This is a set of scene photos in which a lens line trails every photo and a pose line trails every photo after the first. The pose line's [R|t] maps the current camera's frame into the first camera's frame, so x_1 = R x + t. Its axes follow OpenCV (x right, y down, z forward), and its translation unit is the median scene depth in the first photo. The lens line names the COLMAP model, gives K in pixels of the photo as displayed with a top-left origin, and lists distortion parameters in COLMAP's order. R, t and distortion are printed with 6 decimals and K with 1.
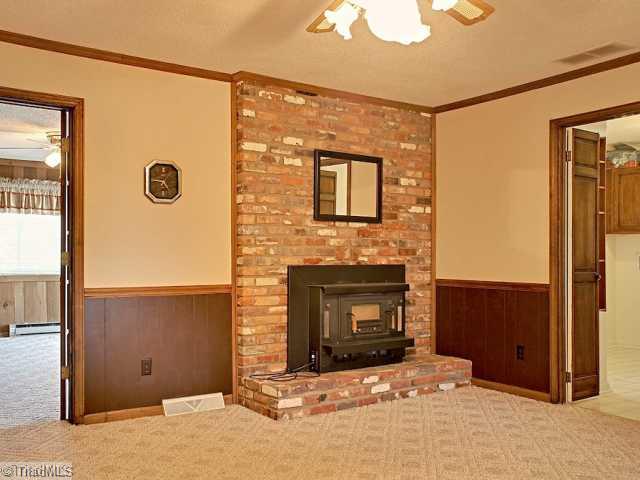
lens RADIAL K [[654.4, 0, 320.0], [0, 654.4, 240.0], [0, 0, 1]] dist [0.054435, 0.024322]
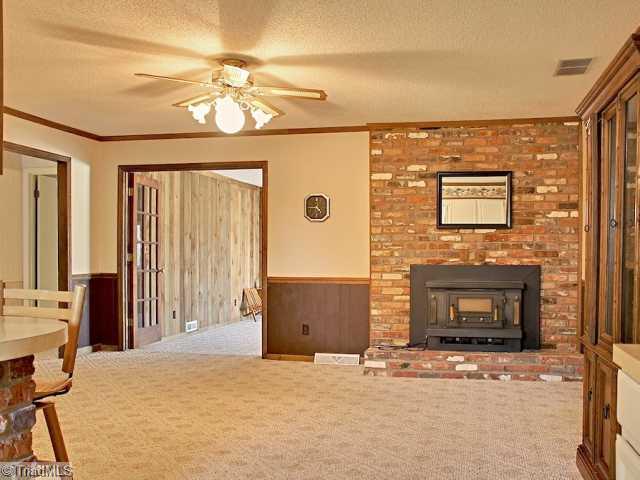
lens RADIAL K [[654.4, 0, 320.0], [0, 654.4, 240.0], [0, 0, 1]] dist [0.054435, 0.024322]
pose [[0.705954, -0.012600, -0.708145, 0.720358], [0.016201, 0.999867, -0.001640, -0.010372], [0.708072, -0.010315, 0.706065, -0.041392]]
